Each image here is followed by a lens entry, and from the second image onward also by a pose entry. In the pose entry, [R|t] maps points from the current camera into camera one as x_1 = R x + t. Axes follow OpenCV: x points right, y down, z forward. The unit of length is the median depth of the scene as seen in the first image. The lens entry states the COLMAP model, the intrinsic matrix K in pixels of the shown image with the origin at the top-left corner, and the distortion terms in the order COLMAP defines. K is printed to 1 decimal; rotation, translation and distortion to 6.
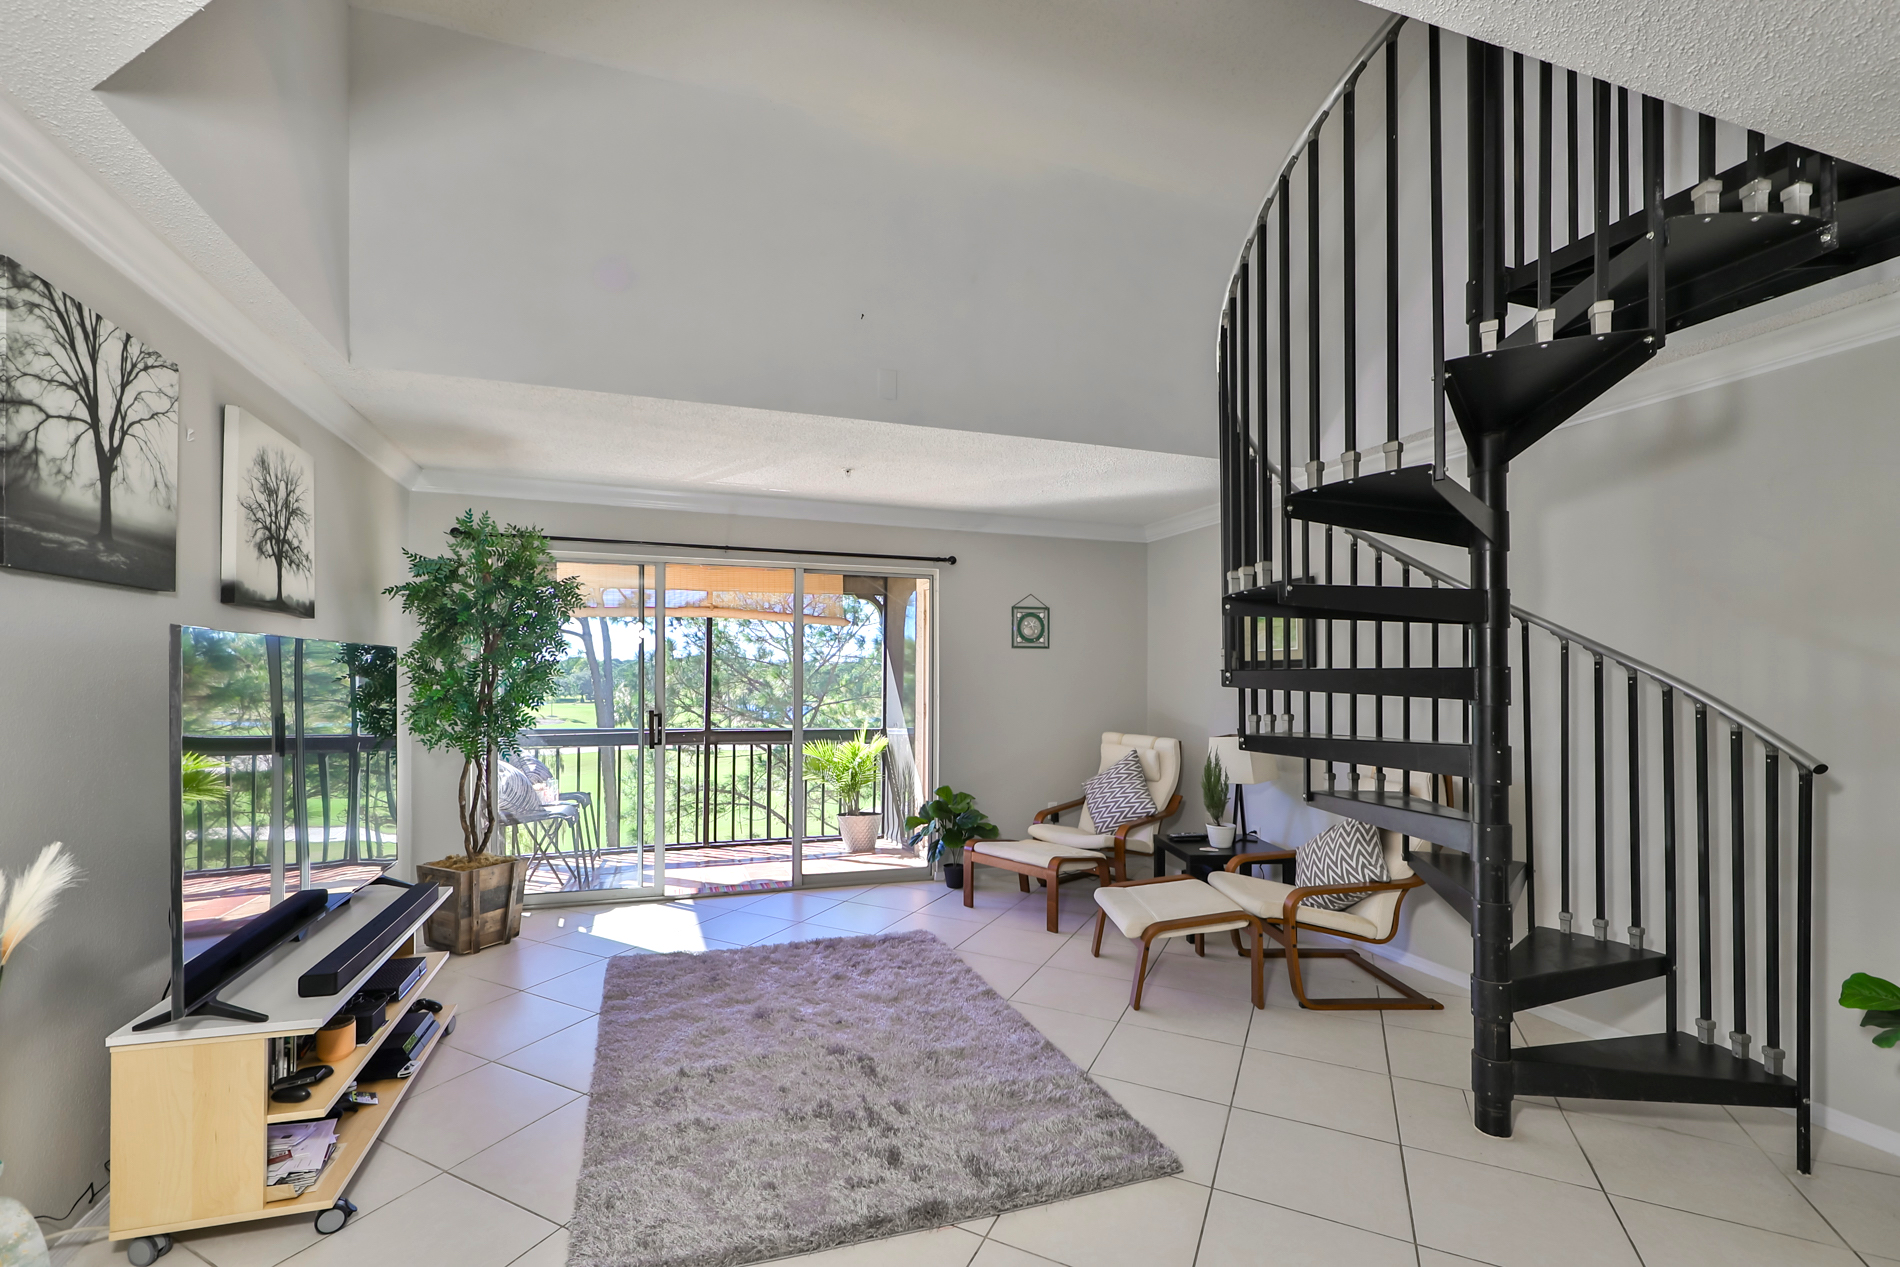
lens RADIAL K [[808.5, 0, 908.0], [0, 808.5, 683.7], [0, 0, 1]] dist [0.000134, -0.000262]
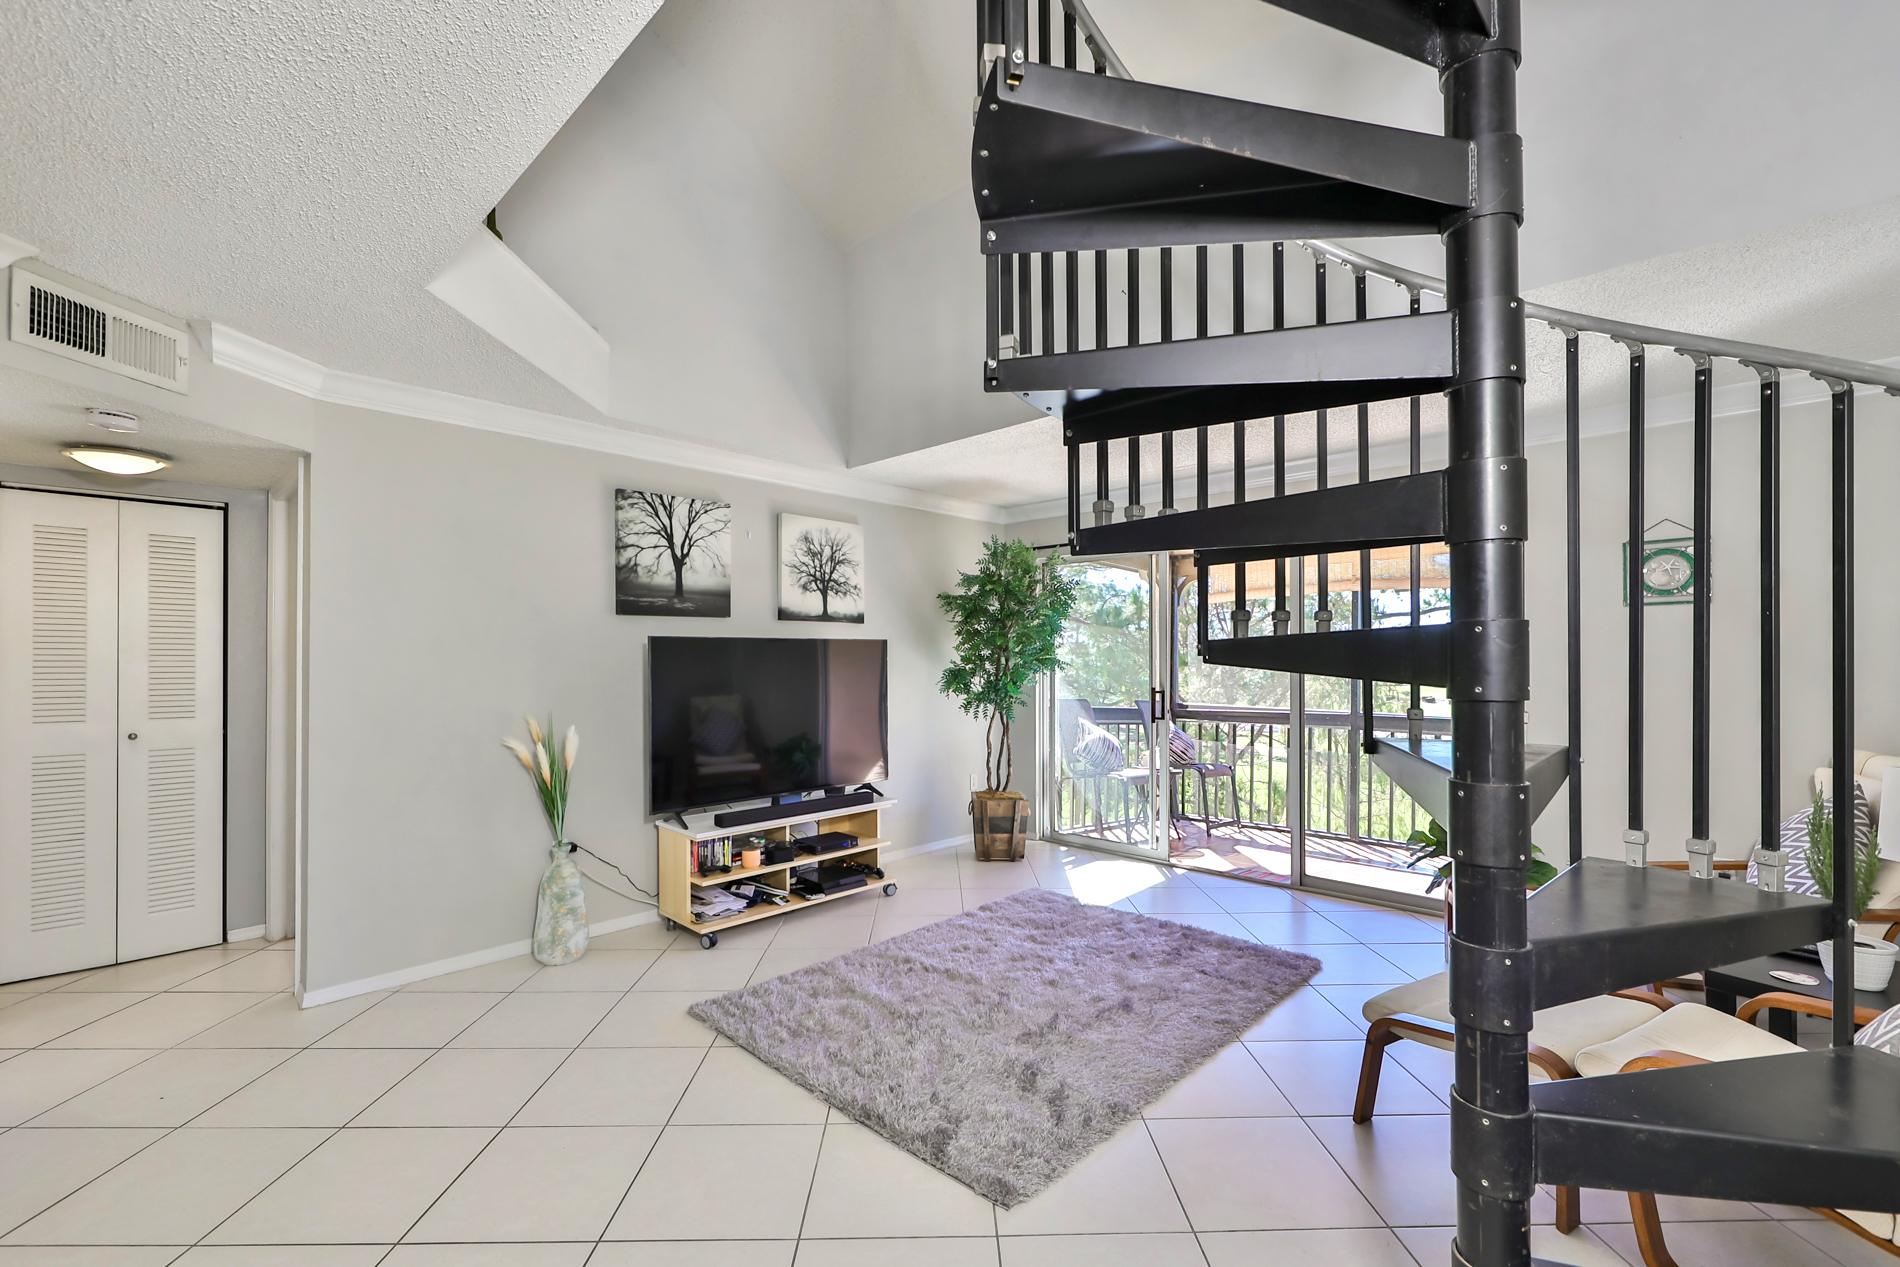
lens RADIAL K [[804.3, 0, 949.8], [0, 804.3, 659.0], [0, 0, 1]] dist [0.000739, 0.000046]
pose [[0.480665, -0.007125, -0.876876, 0.596341], [0.001101, 0.999971, -0.007522, 0.002897], [0.876904, 0.002651, 0.480659, 0.280870]]
